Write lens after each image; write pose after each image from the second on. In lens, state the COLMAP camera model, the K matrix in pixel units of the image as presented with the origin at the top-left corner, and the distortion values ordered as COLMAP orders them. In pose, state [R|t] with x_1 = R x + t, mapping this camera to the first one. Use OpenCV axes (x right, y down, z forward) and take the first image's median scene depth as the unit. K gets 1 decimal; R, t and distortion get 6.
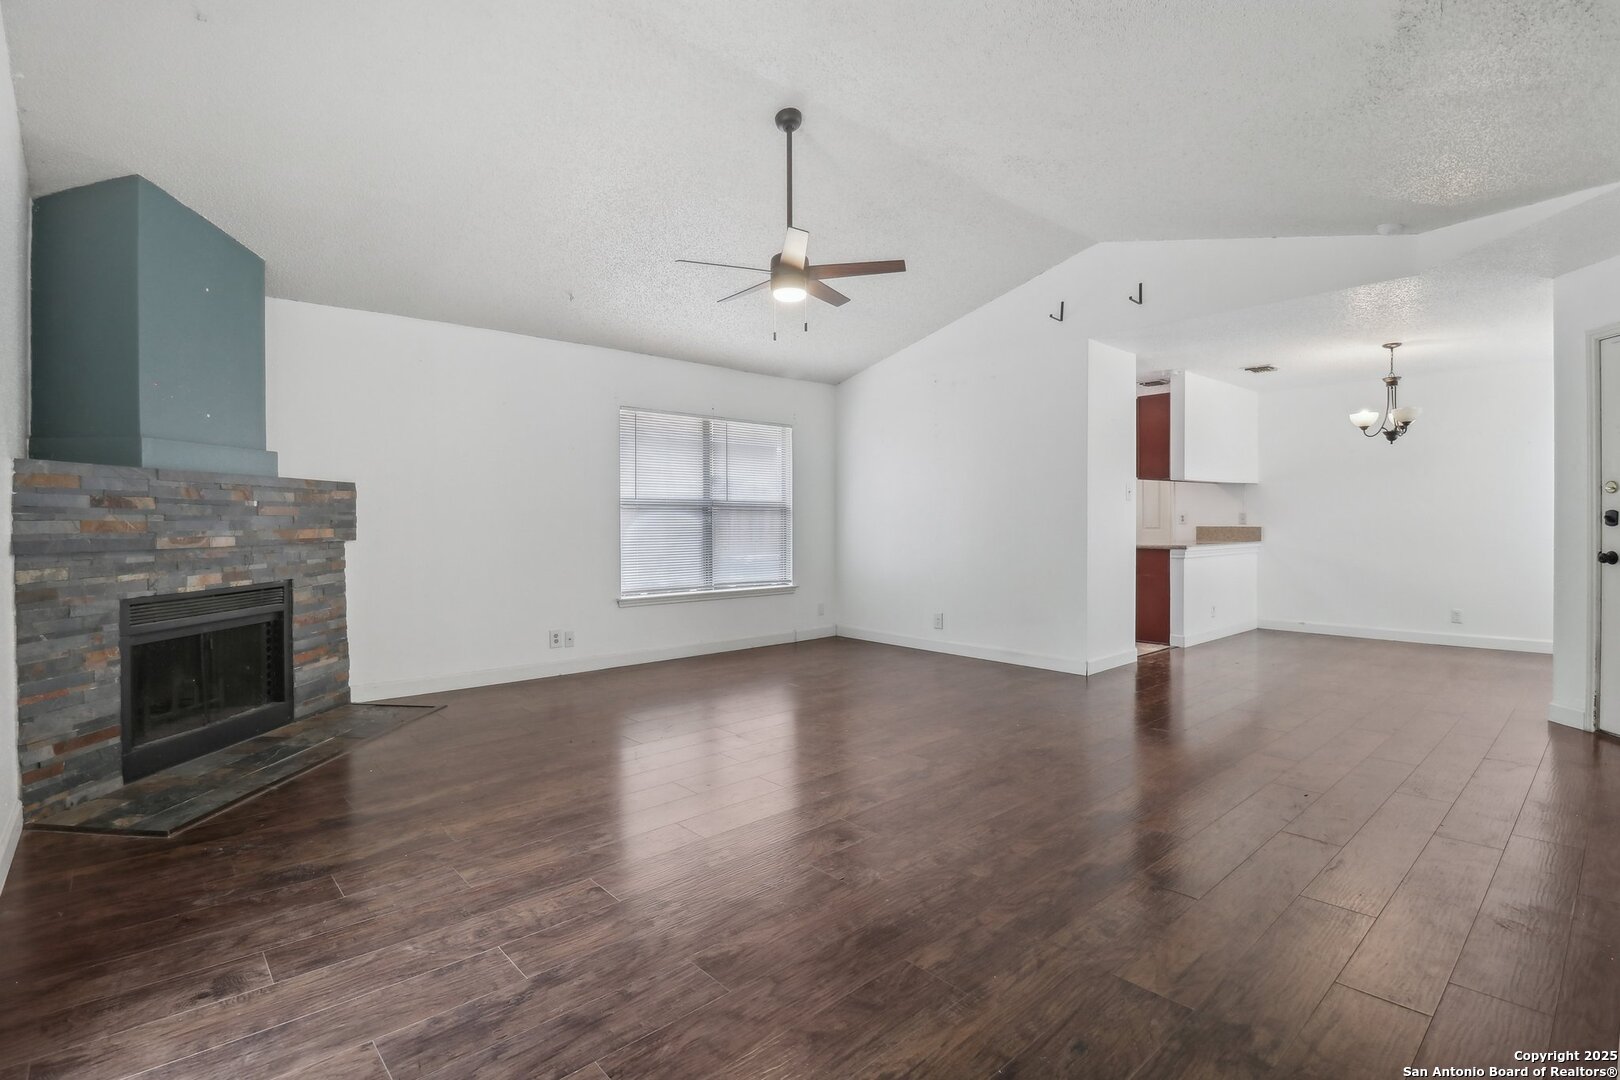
lens RADIAL K [[761.0, 0, 801.4], [0, 761.0, 533.8], [0, 0, 1]] dist [-0.010119, -0.000846]
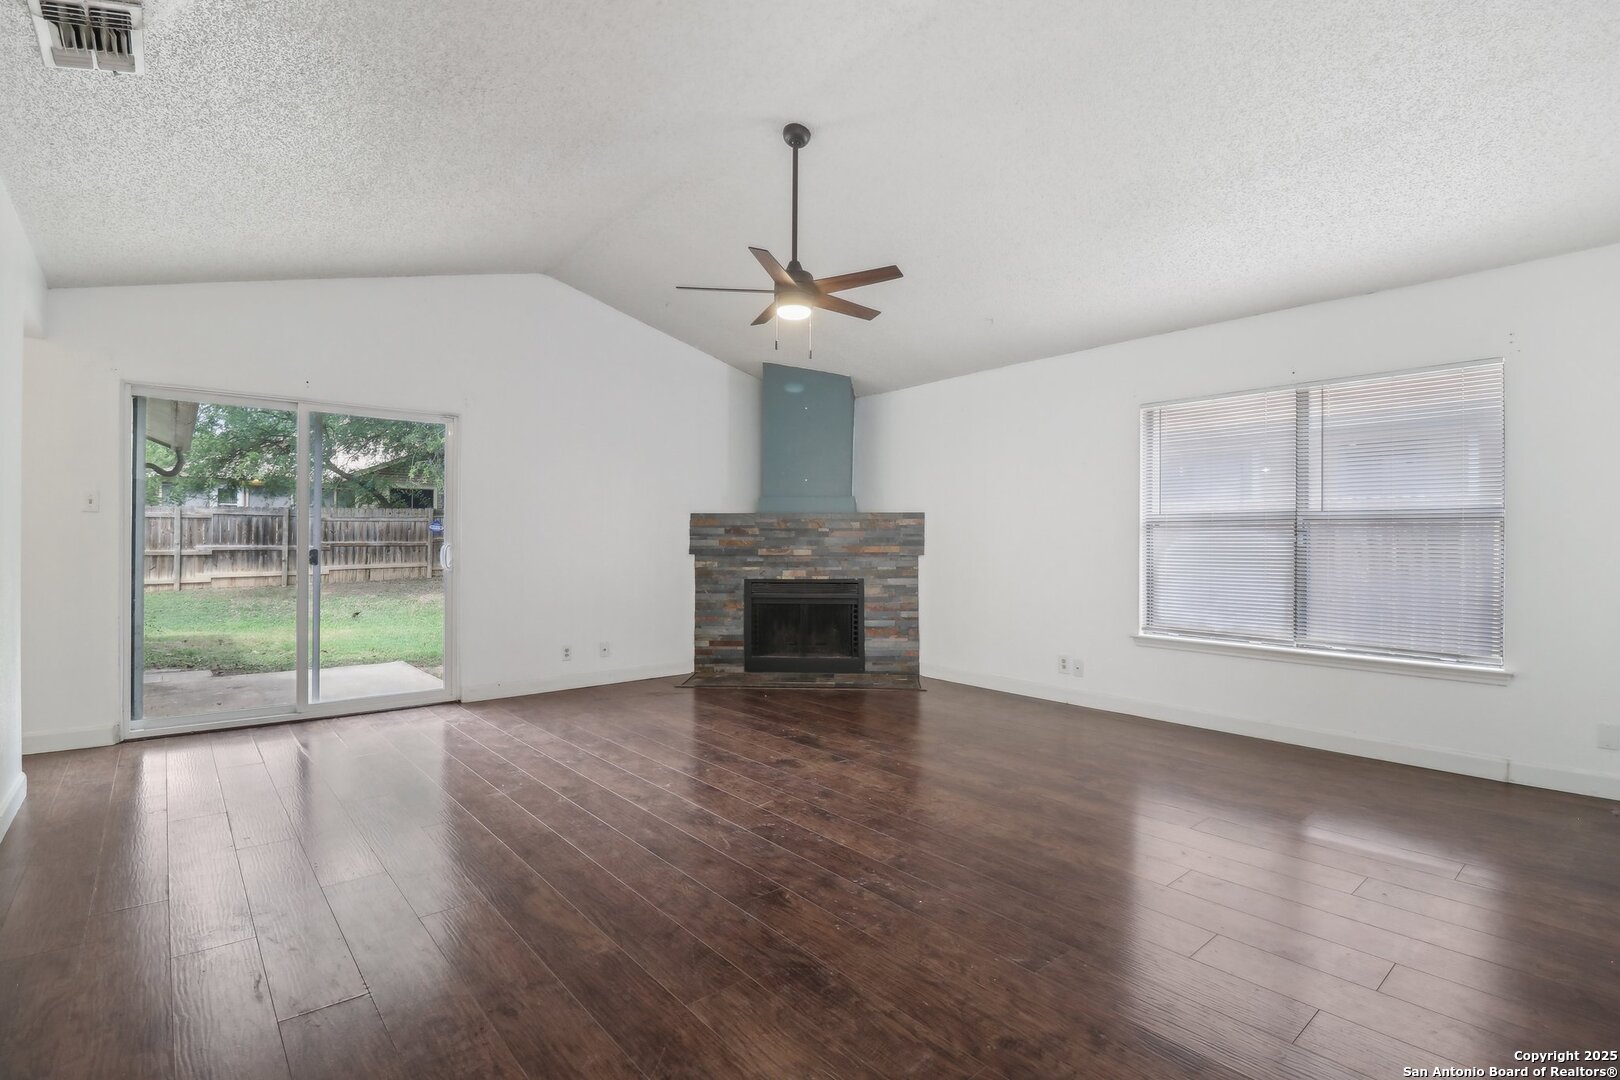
lens RADIAL K [[761.0, 0, 801.2], [0, 761.0, 537.0], [0, 0, 1]] dist [-0.010119, -0.000846]
pose [[-0.021462, 0.000611, -0.999769, 0.938583], [-0.019498, 0.999809, 0.001030, -0.025127], [0.999580, 0.019515, -0.021446, 0.996962]]
